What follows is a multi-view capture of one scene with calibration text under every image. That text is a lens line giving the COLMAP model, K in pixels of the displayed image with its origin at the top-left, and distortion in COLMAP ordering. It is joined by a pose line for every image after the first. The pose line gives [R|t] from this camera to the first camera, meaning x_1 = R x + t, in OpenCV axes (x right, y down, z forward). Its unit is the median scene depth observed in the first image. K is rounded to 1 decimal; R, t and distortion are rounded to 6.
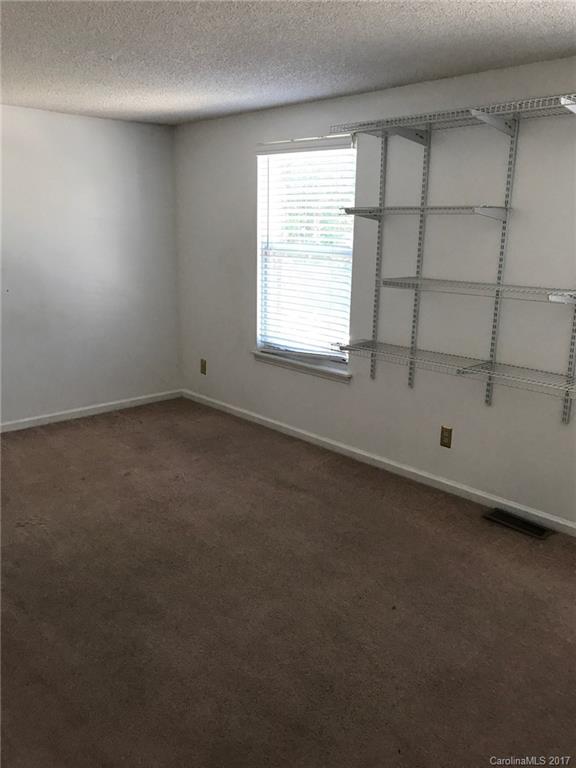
lens RADIAL K [[648.5, 0, 288.0], [0, 648.5, 384.0], [0, 0, 1]] dist [0.010255, -0.011220]
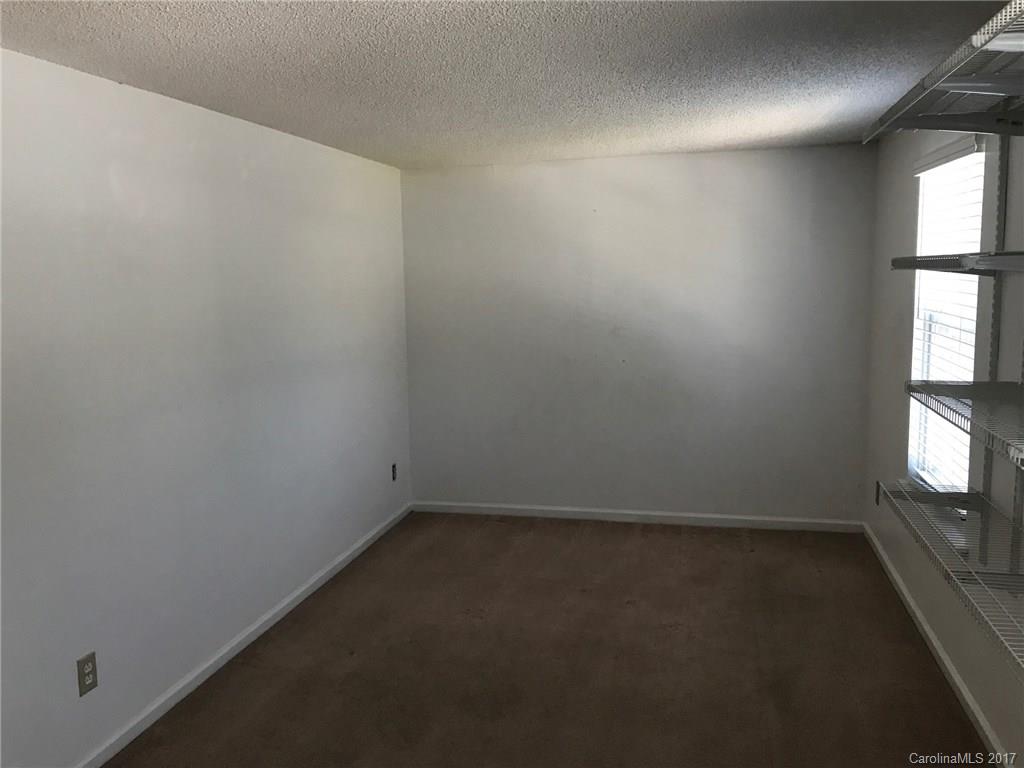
lens RADIAL K [[864.7, 0, 512.0], [0, 864.7, 384.0], [0, 0, 1]] dist [0.010255, -0.011220]
pose [[0.568164, 0.088921, -0.818097, 0.414361], [-0.179505, 0.983597, -0.017756, -0.061220], [0.803099, 0.156941, 0.574806, 0.213689]]
